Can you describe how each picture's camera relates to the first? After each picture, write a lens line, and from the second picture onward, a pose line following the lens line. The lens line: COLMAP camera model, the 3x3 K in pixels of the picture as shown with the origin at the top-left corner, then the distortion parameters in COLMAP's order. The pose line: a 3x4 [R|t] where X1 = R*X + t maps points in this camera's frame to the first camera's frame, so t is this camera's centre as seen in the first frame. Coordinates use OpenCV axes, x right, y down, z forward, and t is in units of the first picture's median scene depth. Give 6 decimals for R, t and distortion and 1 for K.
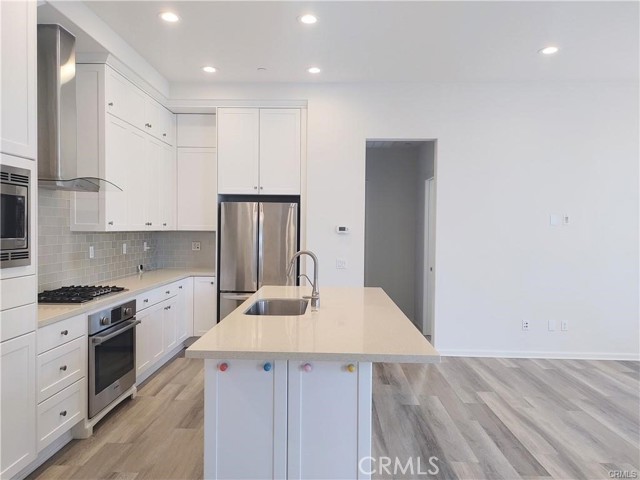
lens RADIAL K [[473.6, 0, 318.5], [0, 473.6, 239.8], [0, 0, 1]] dist [0.014320, -0.009282]
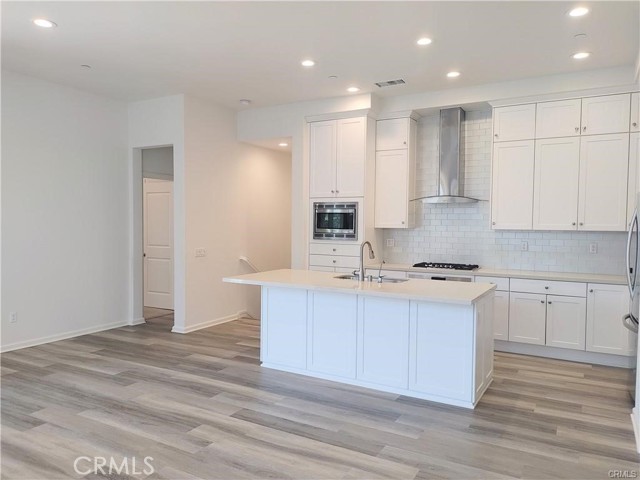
lens RADIAL K [[473.6, 0, 319.3], [0, 473.6, 239.8], [0, 0, 1]] dist [0.014320, -0.009282]
pose [[-0.457484, 0.019912, -0.888995, 1.212480], [-0.041599, 0.998175, 0.043764, -0.031772], [0.888244, 0.057003, -0.455821, 1.429920]]
